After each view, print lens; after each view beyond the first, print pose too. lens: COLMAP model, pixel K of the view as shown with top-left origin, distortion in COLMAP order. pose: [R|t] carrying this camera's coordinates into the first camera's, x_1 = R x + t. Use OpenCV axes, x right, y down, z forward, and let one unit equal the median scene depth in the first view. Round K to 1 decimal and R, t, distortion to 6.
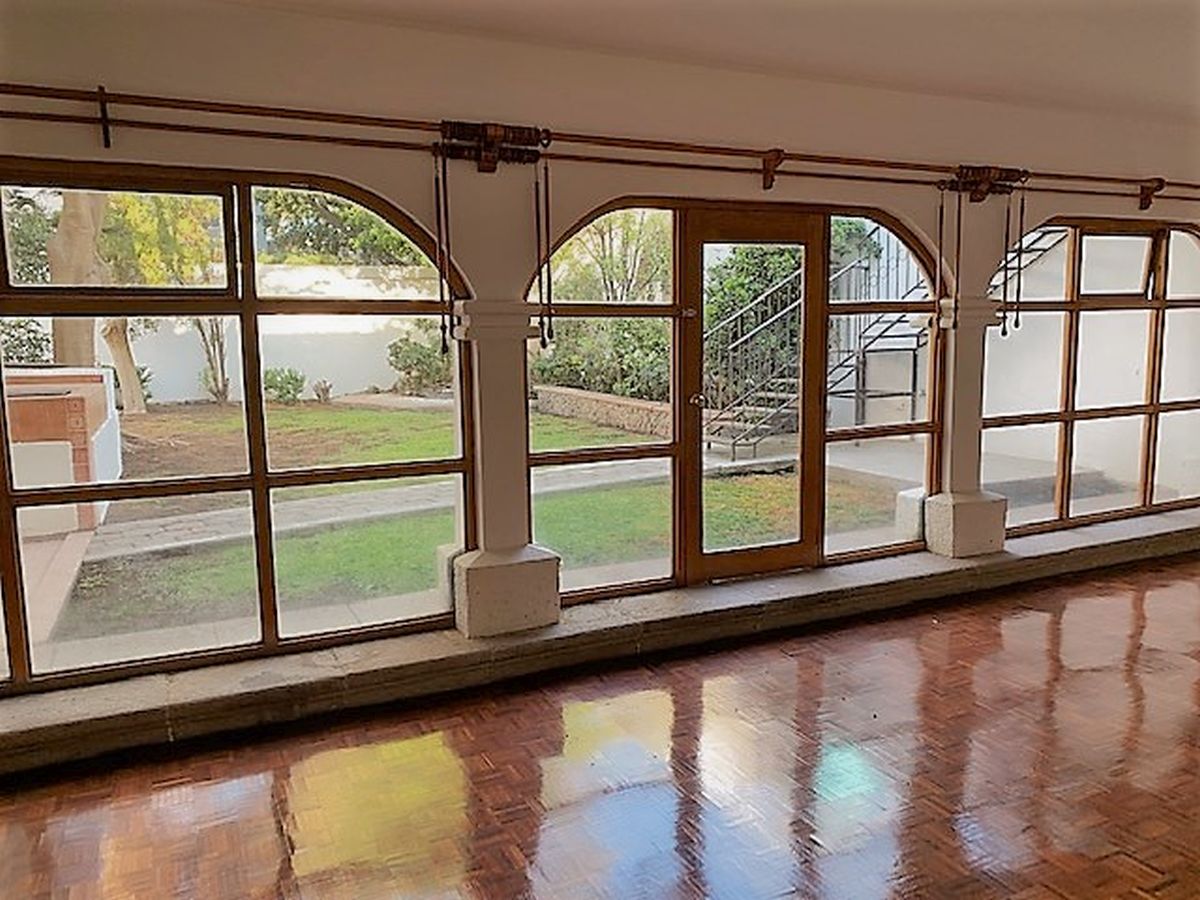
lens RADIAL K [[932.0, 0, 600.0], [0, 932.0, 450.0], [0, 0, 1]] dist [0.003356, 0.003030]
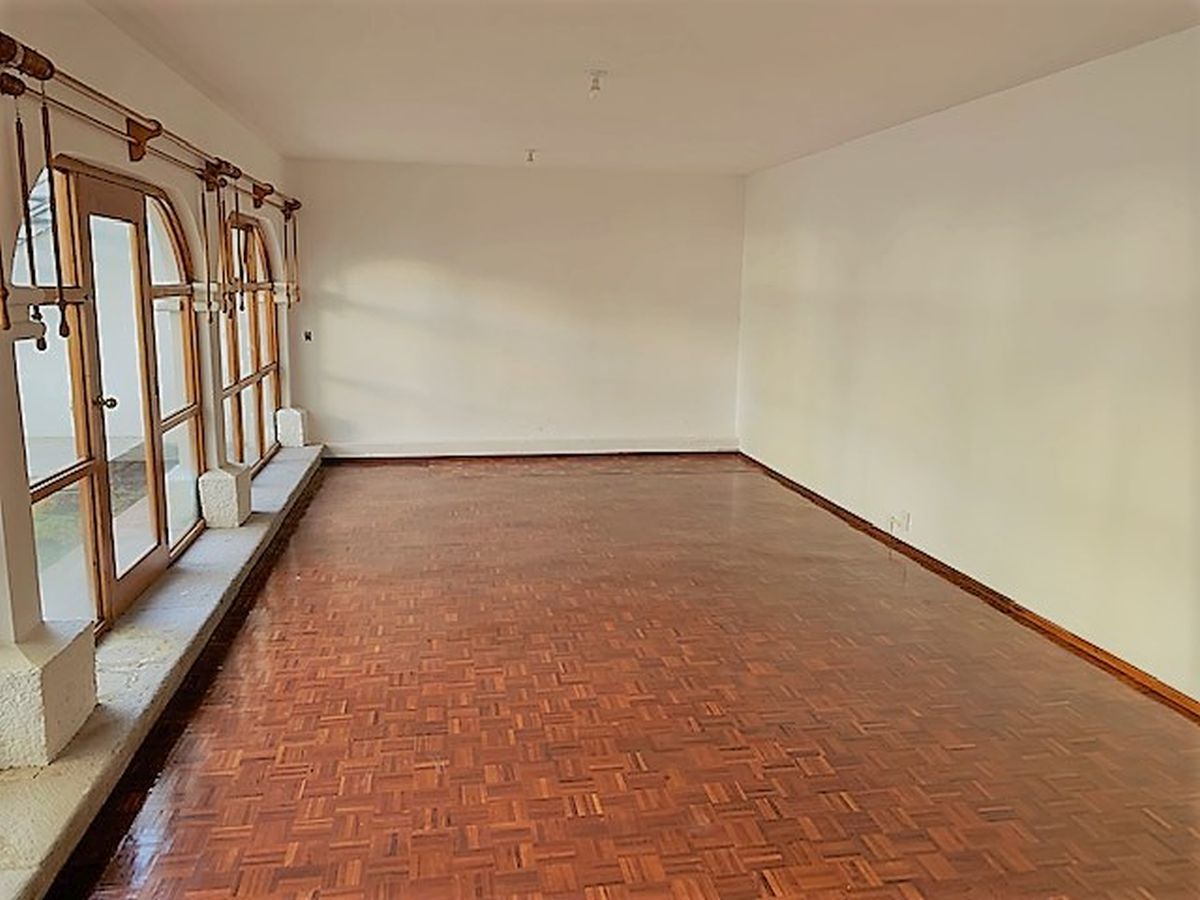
lens RADIAL K [[932.0, 0, 600.0], [0, 932.0, 450.0], [0, 0, 1]] dist [0.003356, 0.003030]
pose [[0.280504, -0.150766, 0.947938, -0.559162], [0.111761, 0.986000, 0.123748, -0.063563], [-0.953324, 0.071231, 0.293427, 0.312328]]
